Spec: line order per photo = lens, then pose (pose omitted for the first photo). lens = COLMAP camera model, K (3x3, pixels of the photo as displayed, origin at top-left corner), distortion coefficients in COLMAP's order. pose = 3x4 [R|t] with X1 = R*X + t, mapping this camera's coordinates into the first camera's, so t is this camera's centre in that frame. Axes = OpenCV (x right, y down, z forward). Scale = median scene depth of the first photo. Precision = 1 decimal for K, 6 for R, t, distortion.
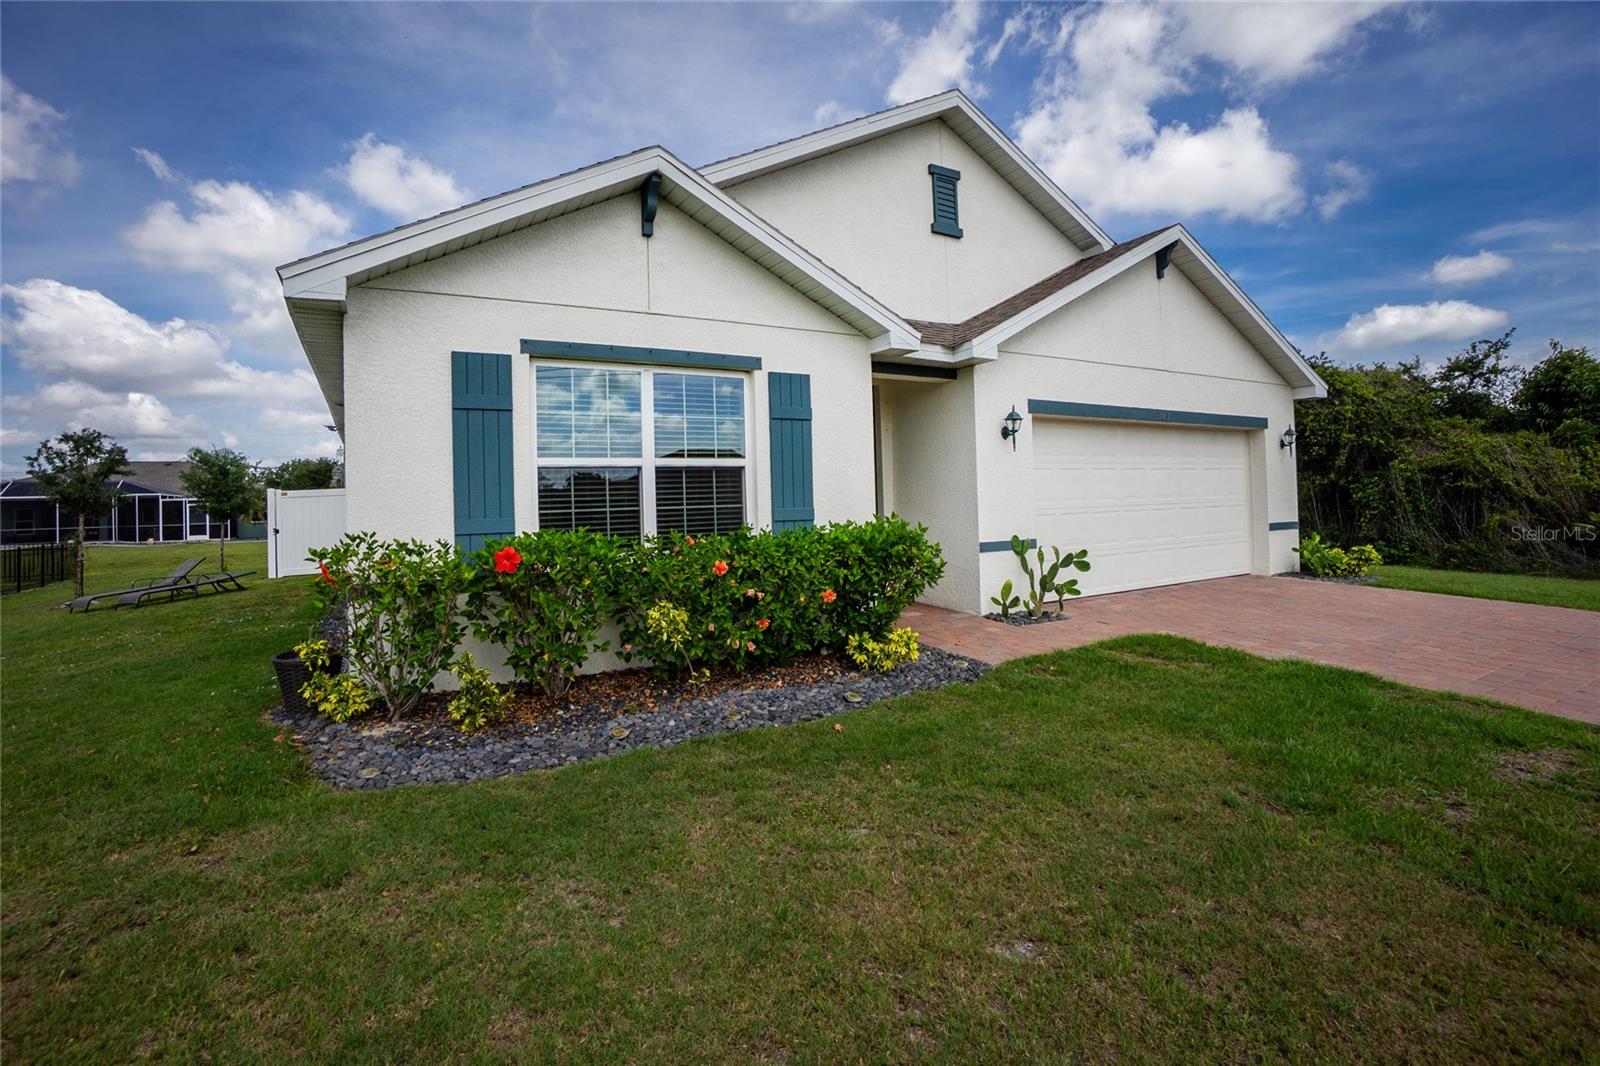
lens RADIAL K [[712.2, 0, 791.7], [0, 712.2, 509.5], [0, 0, 1]] dist [-0.031633, -0.000244]
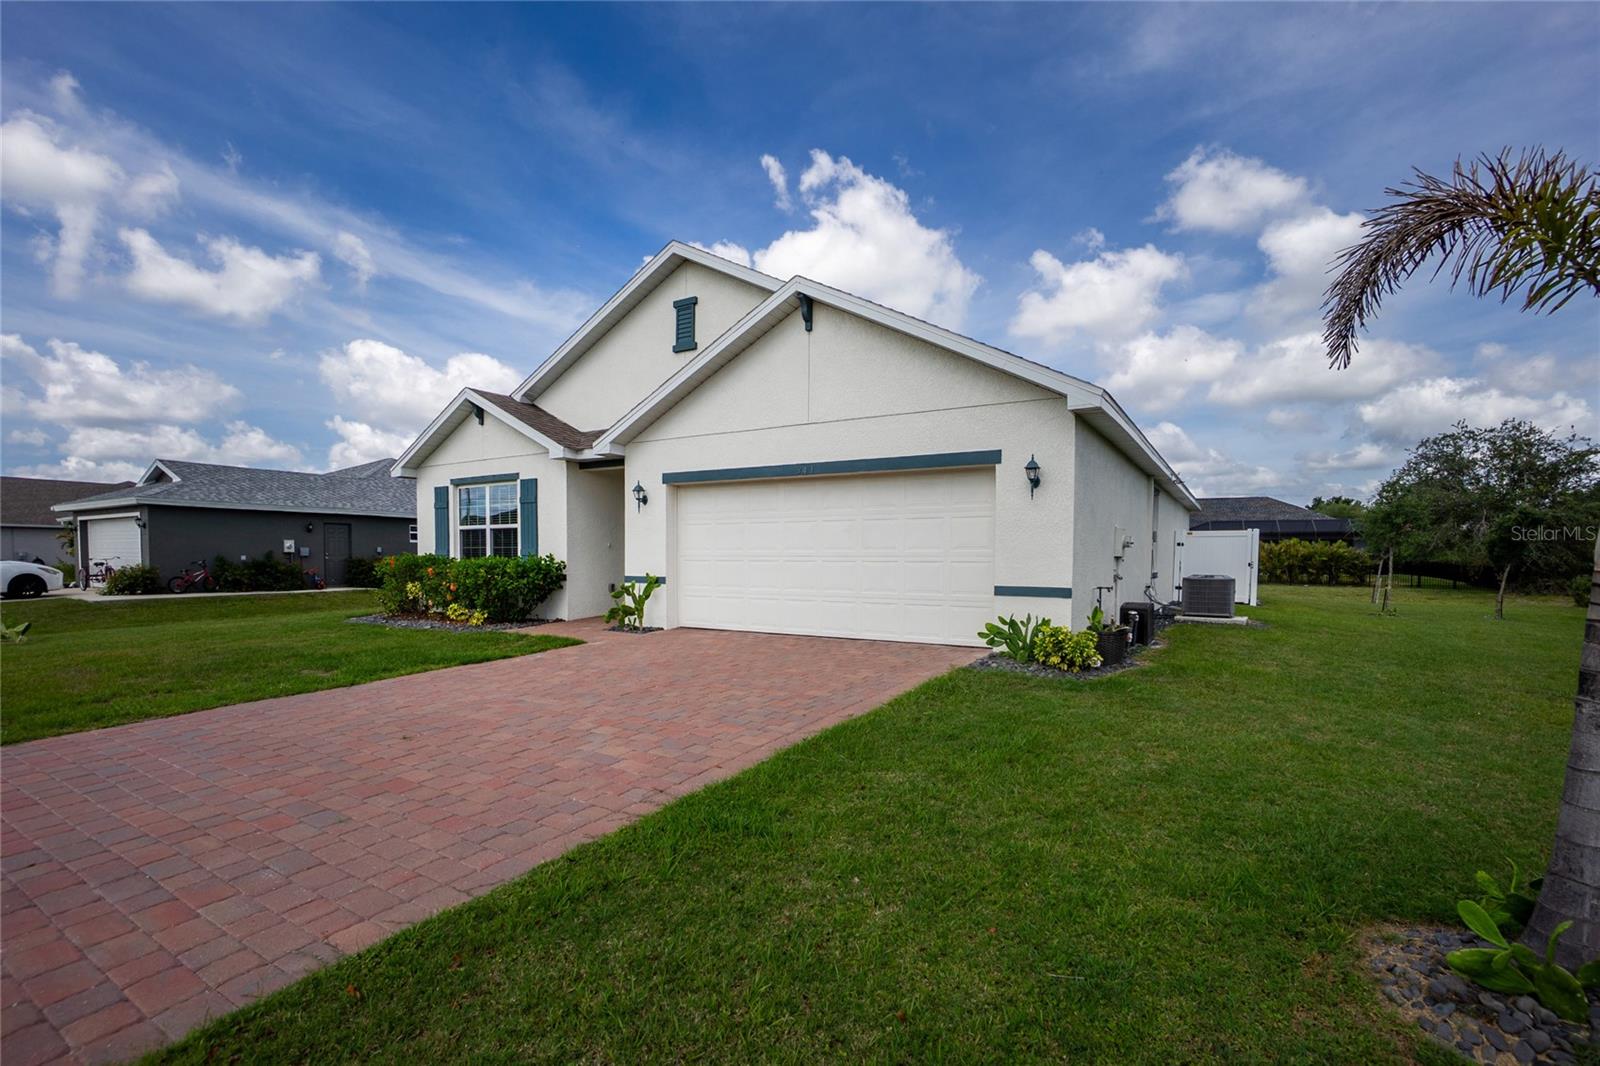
lens RADIAL K [[732.9, 0, 762.3], [0, 732.9, 602.3], [0, 0, 1]] dist [-0.003231, -0.000722]
pose [[0.459420, 0.081457, -0.884476, 1.545256], [-0.027373, 0.996611, 0.077566, -0.021950], [0.887797, -0.011425, 0.460092, 0.481148]]
